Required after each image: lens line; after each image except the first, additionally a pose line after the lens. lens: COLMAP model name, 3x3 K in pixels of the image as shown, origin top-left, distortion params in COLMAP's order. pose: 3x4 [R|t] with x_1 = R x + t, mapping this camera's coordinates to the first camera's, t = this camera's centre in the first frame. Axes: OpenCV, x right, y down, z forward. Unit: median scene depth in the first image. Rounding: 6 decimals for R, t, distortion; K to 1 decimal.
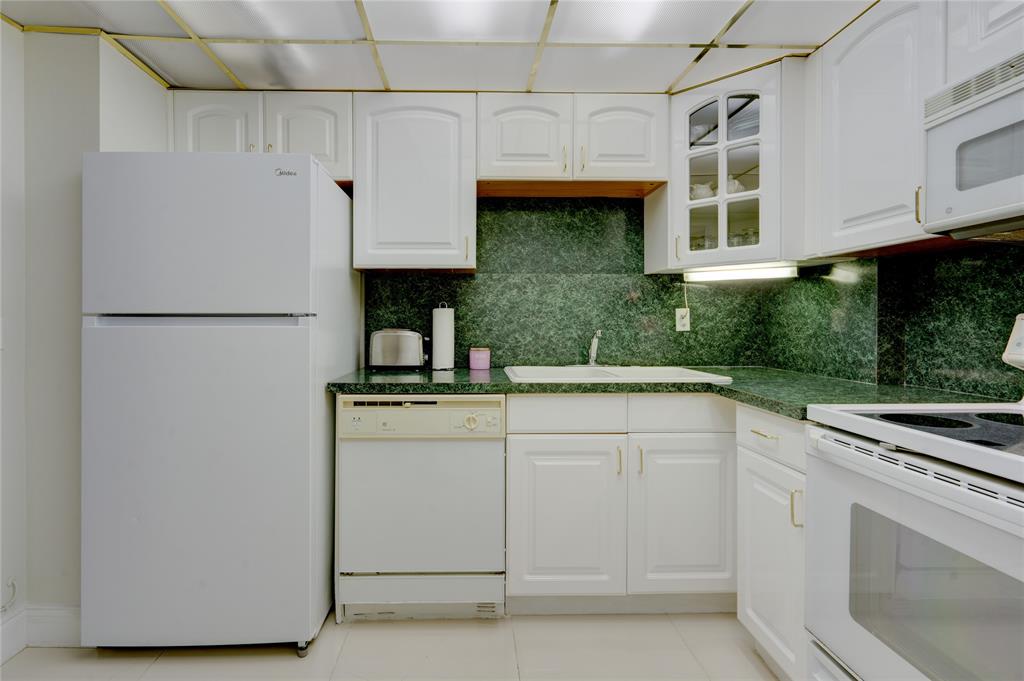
lens RADIAL K [[485.0, 0, 480.6], [0, 485.0, 321.7], [0, 0, 1]] dist [0.001547, -0.000426]
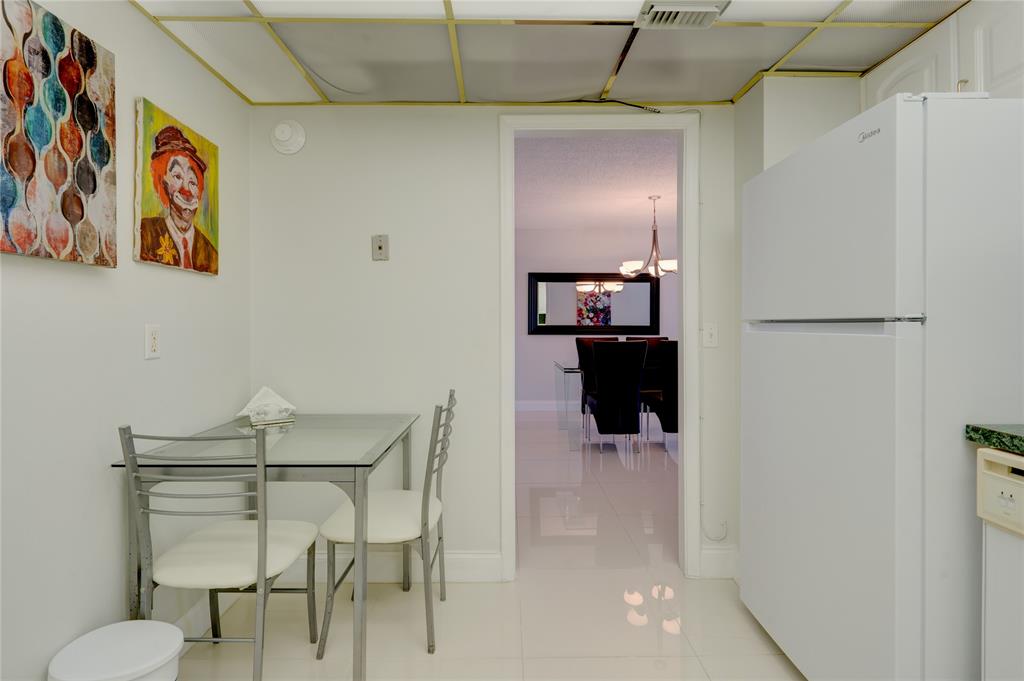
lens RADIAL K [[485.0, 0, 516.3], [0, 485.0, 321.0], [0, 0, 1]] dist [0.001547, -0.000426]
pose [[-0.015746, -0.007070, -0.999851, 0.339348], [-0.004488, 0.999965, -0.007000, -0.003770], [0.999866, 0.004377, -0.015777, 0.414896]]
